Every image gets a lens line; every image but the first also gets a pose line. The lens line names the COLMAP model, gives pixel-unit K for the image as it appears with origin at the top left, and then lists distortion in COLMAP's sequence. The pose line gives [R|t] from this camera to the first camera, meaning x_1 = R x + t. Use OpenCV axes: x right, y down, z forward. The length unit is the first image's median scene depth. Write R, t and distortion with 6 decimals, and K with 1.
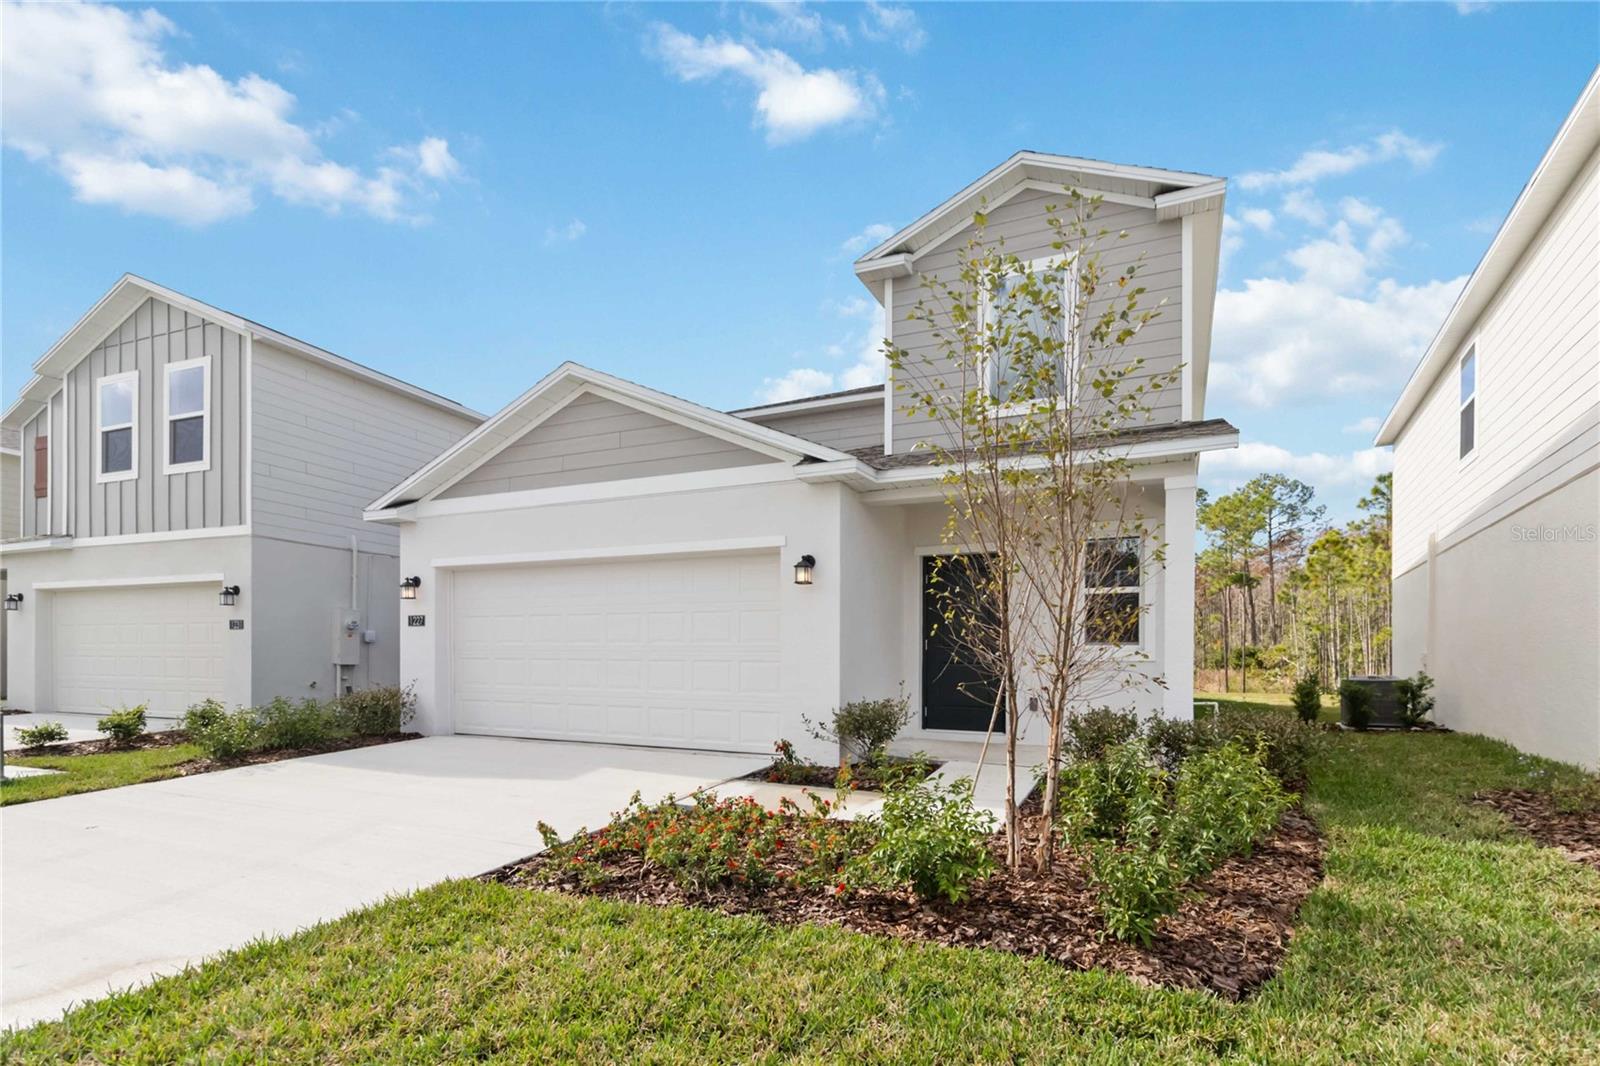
lens RADIAL K [[760.5, 0, 800.0], [0, 760.5, 533.0], [0, 0, 1]] dist [-0.001799, -0.000572]
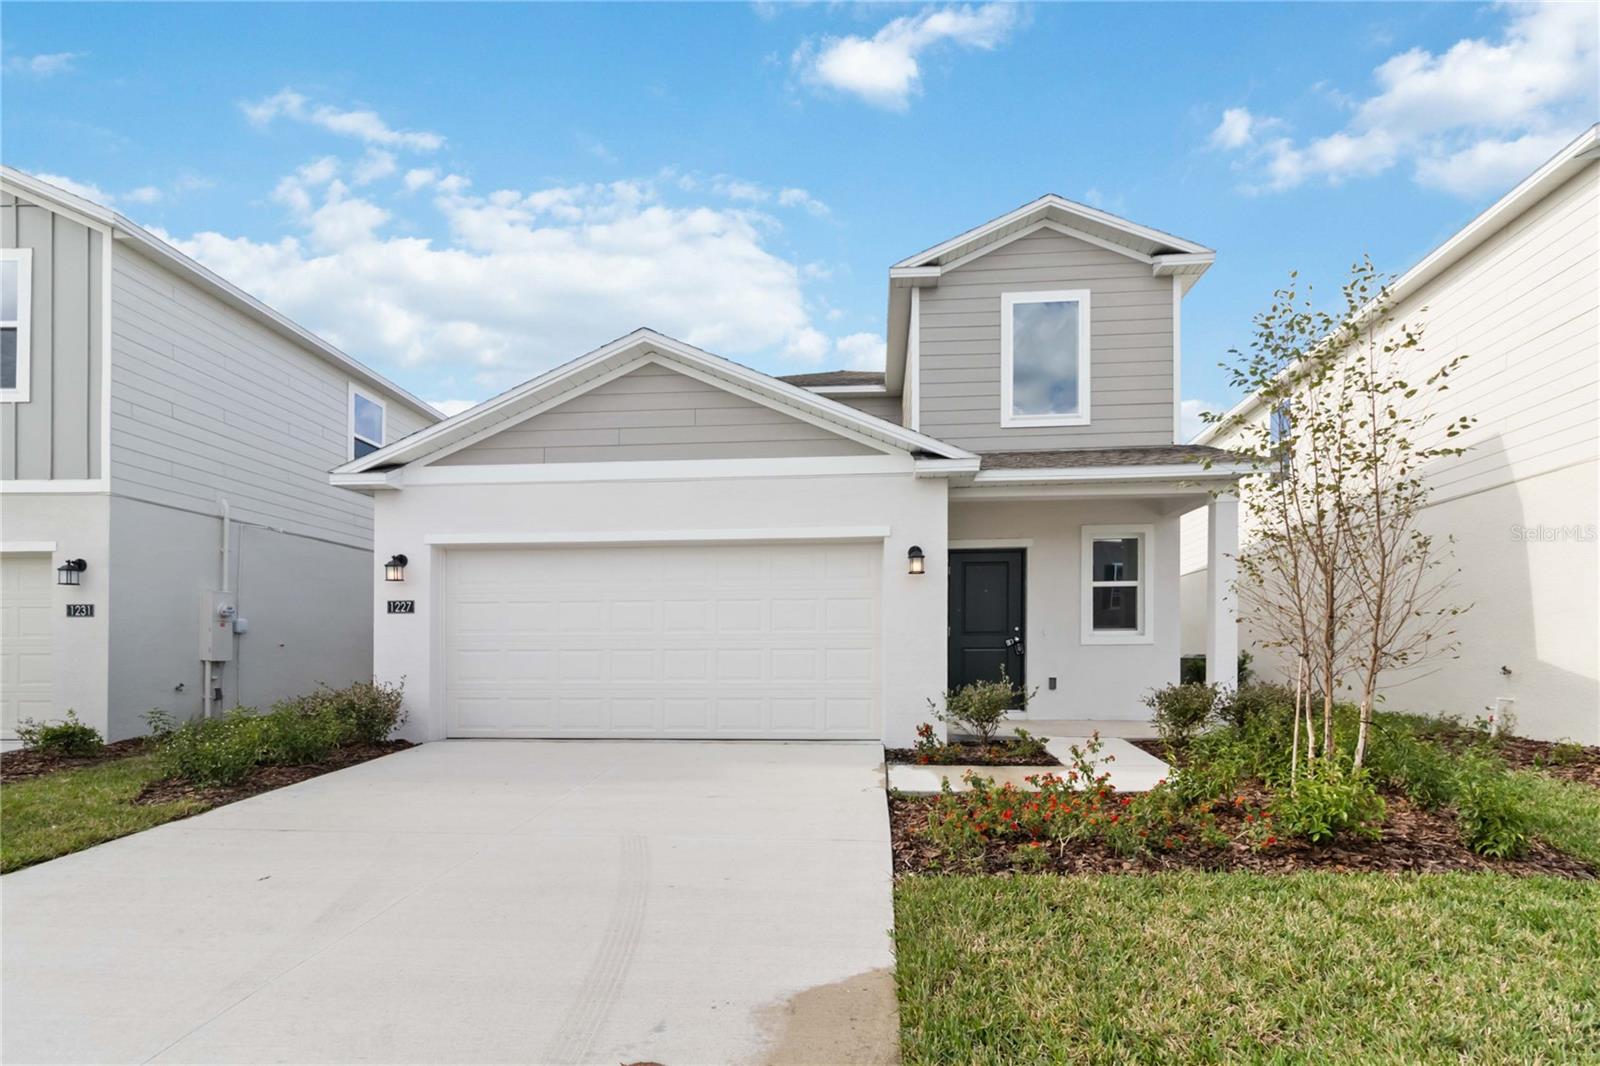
lens RADIAL K [[744.1, 0, 802.4], [0, 744.1, 524.1], [0, 0, 1]] dist [-0.001312, -0.000127]
pose [[0.940171, 0.042623, 0.338026, -0.369847], [-0.043367, 0.999045, -0.005353, 0.008588], [-0.337932, -0.009626, 0.941121, 0.071686]]
